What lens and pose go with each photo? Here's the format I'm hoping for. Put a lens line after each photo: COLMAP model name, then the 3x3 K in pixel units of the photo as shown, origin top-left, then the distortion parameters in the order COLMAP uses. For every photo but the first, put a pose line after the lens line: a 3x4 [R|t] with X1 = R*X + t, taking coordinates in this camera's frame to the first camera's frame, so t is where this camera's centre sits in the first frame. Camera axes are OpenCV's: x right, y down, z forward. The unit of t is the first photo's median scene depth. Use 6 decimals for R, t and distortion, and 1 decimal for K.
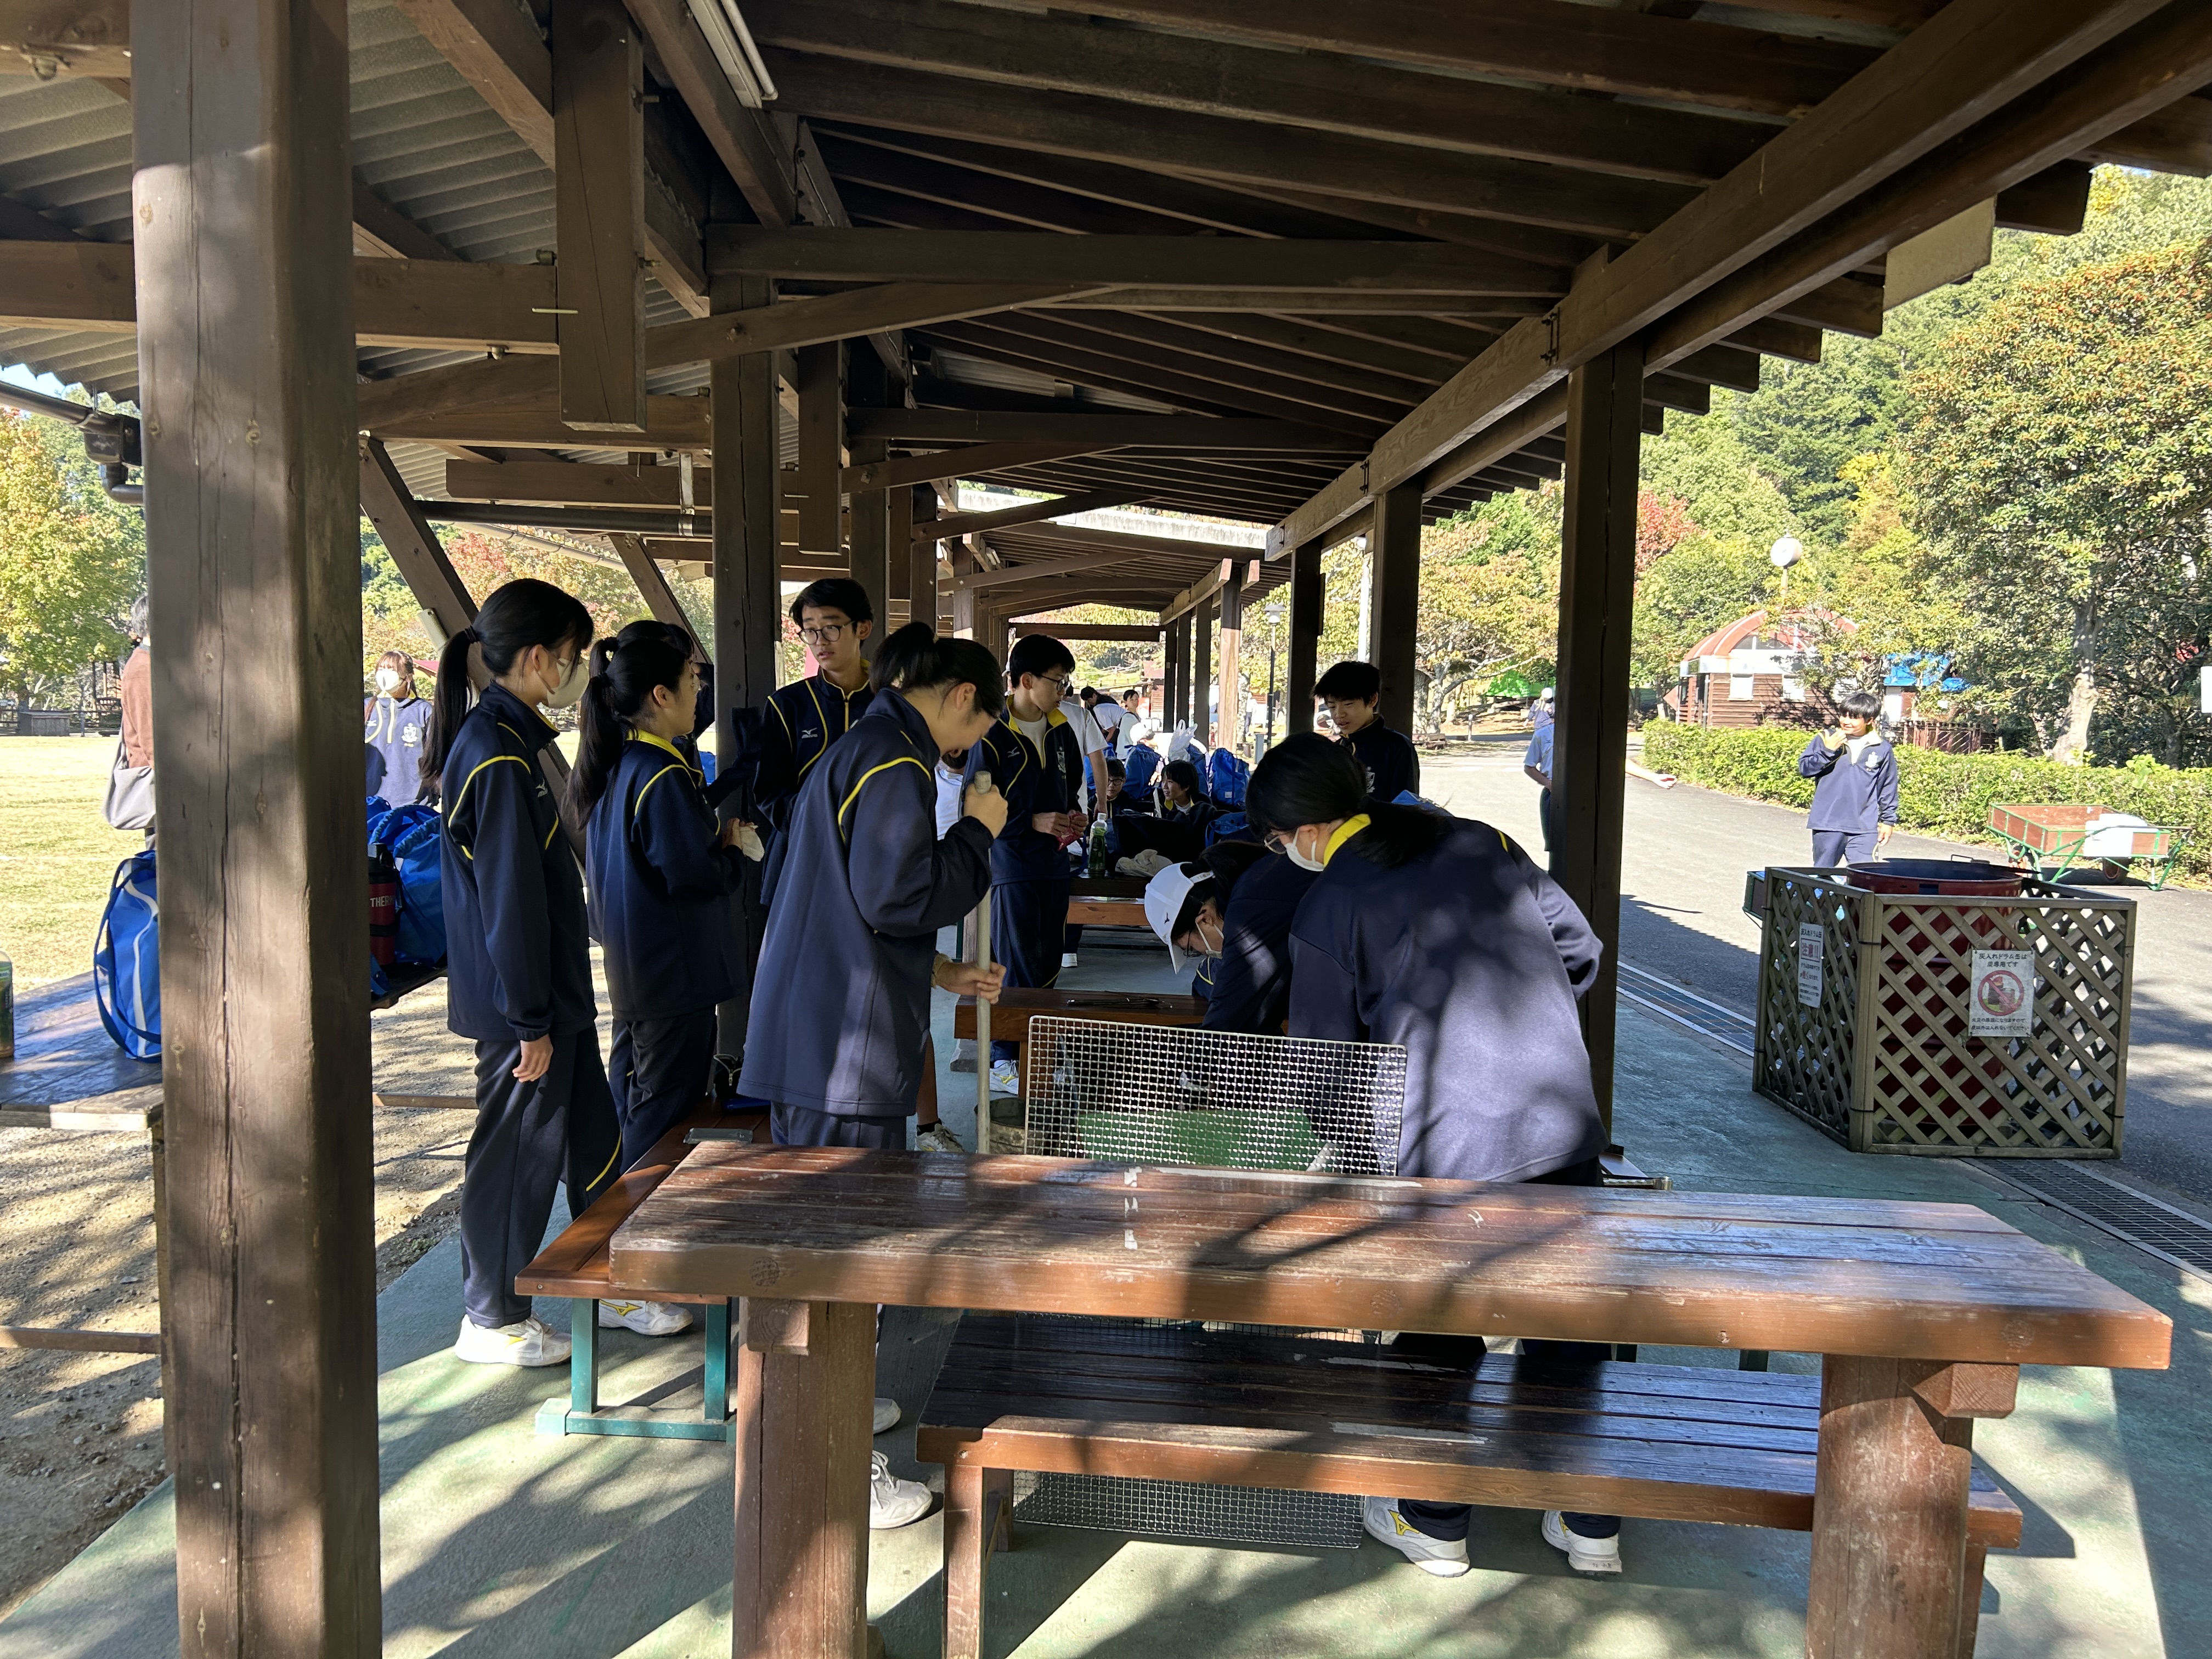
lens RADIAL K [[1648.5, 0, 1106.0], [0, 1648.5, 829.5], [0, 0, 1]] dist [0.005943, -0.006572]
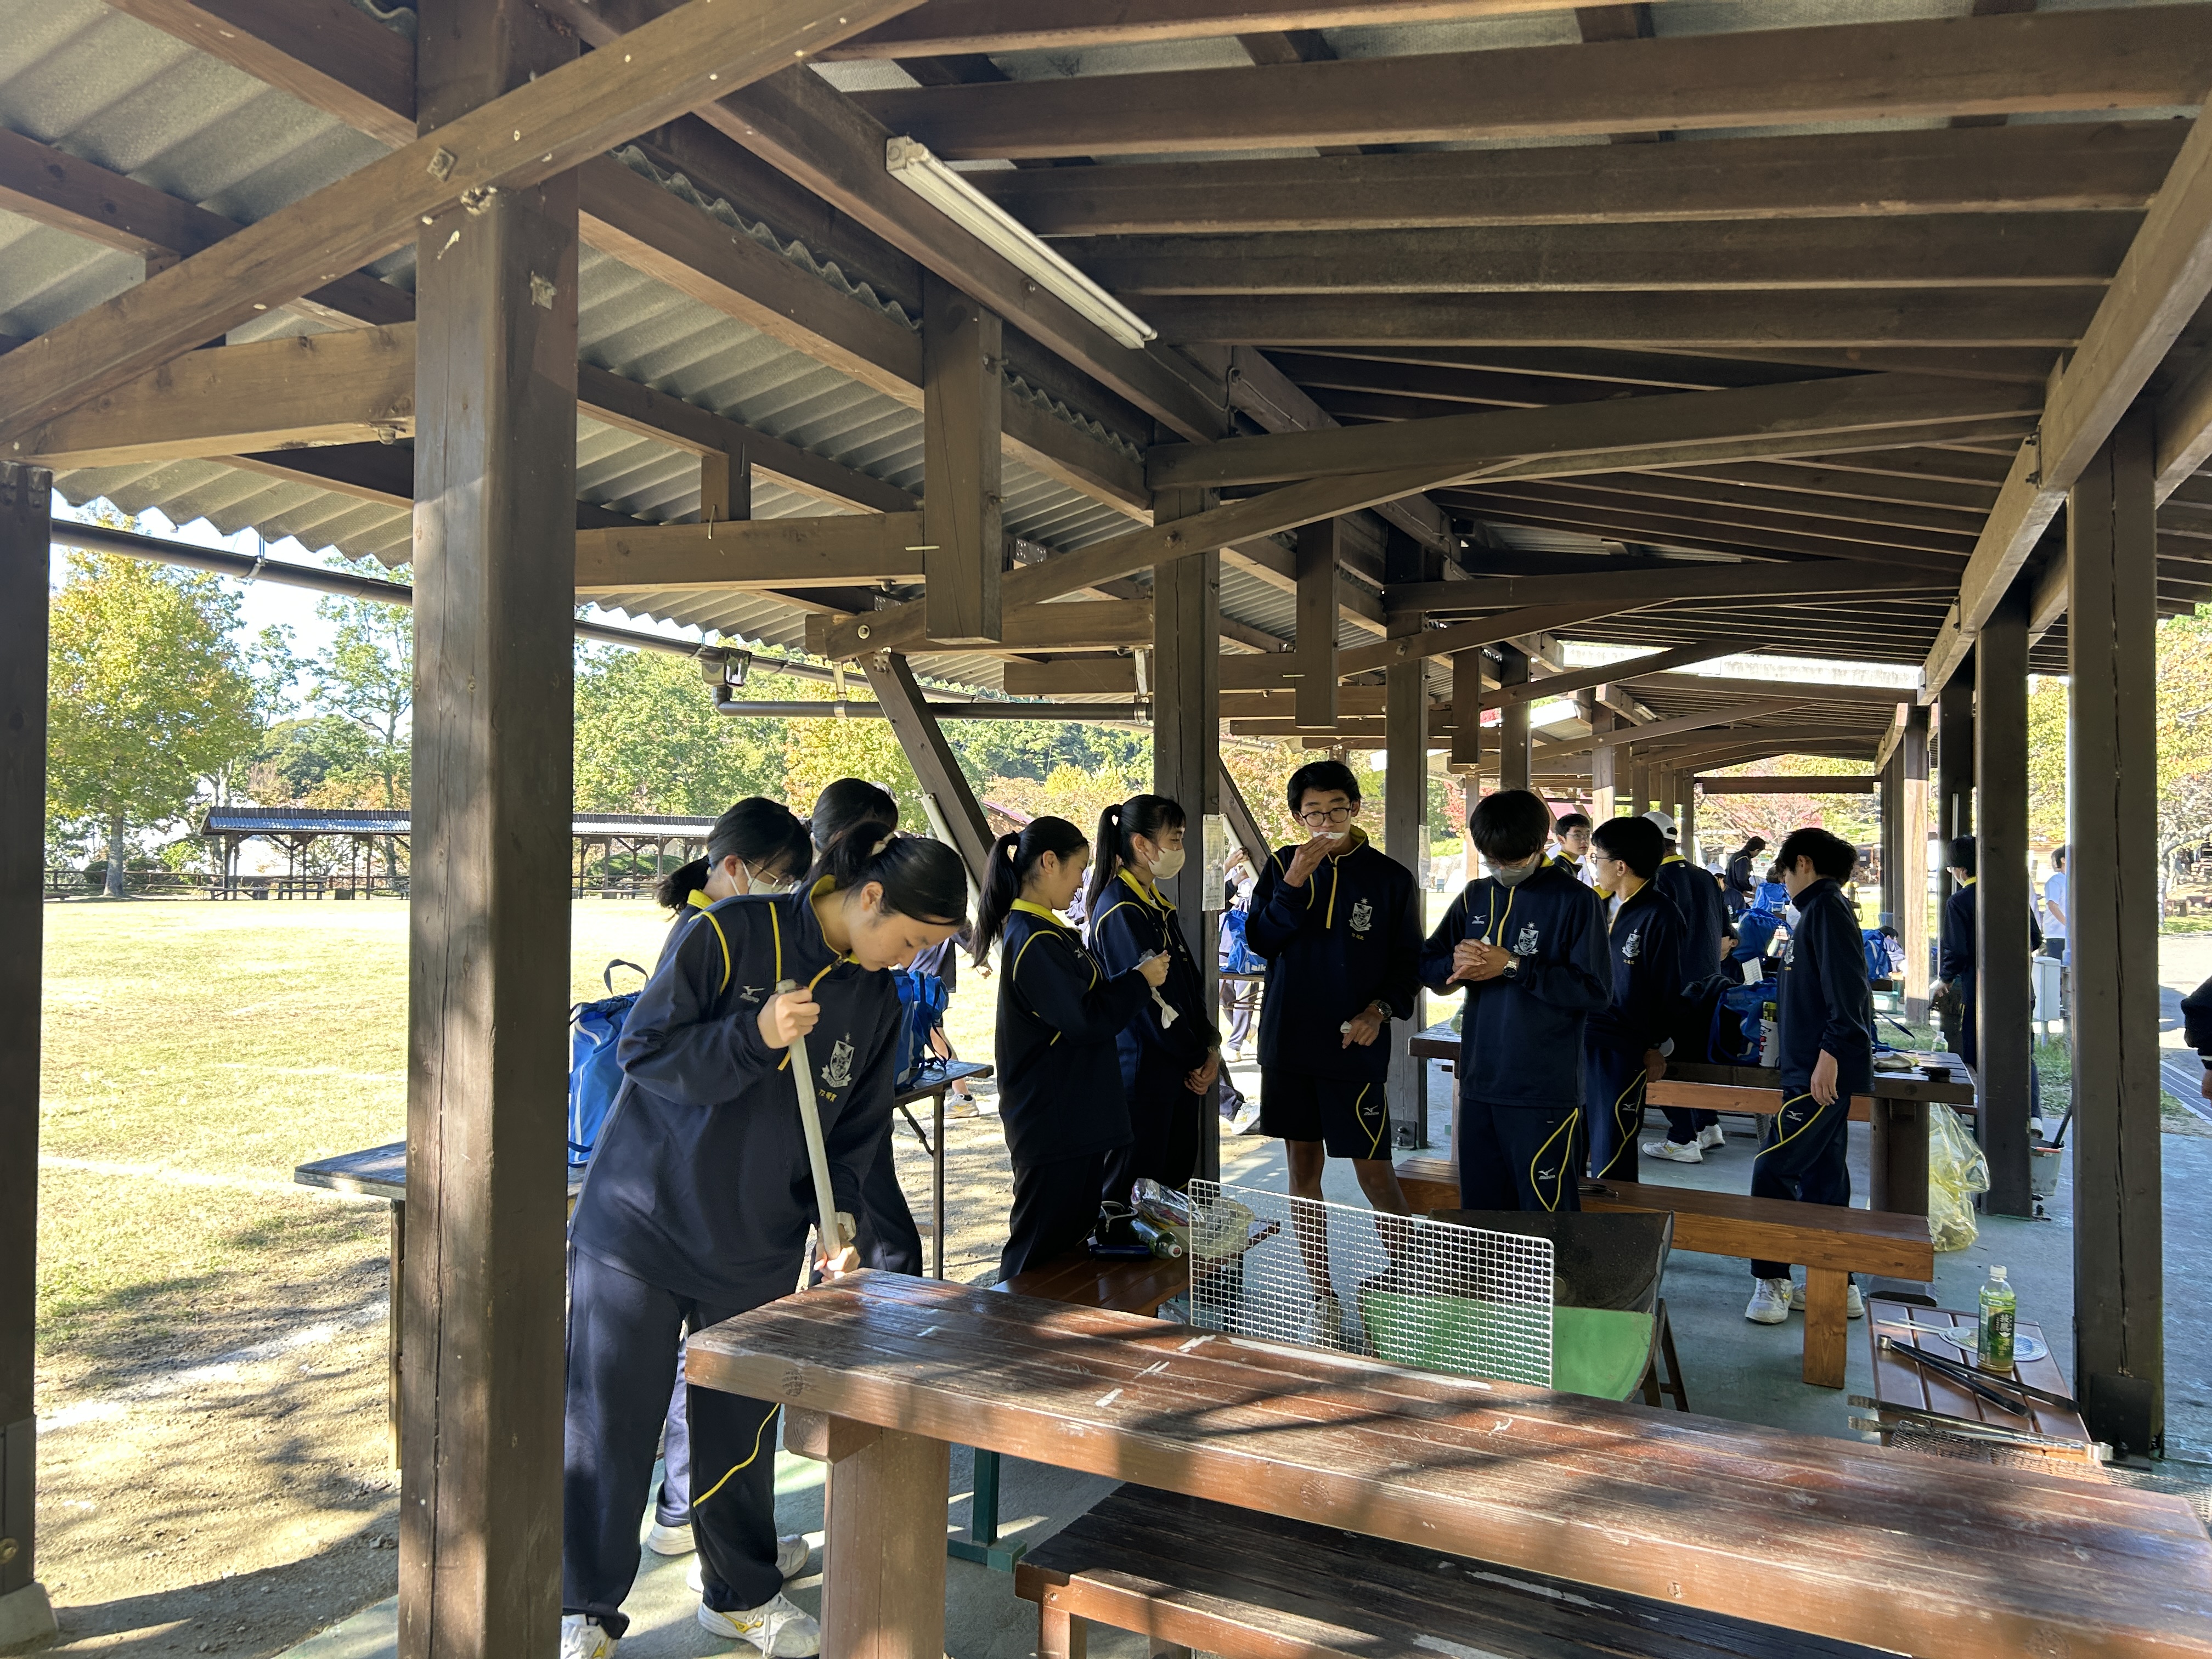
lens RADIAL K [[1655.2, 0, 1103.5], [0, 1655.2, 798.5], [0, 0, 1]] dist [-0.006990, -0.004774]
pose [[0.904417, -0.025159, -0.425907, 0.252637], [-0.024162, 0.993637, -0.110004, -0.007096], [0.425965, 0.109780, 0.898055, 0.008254]]
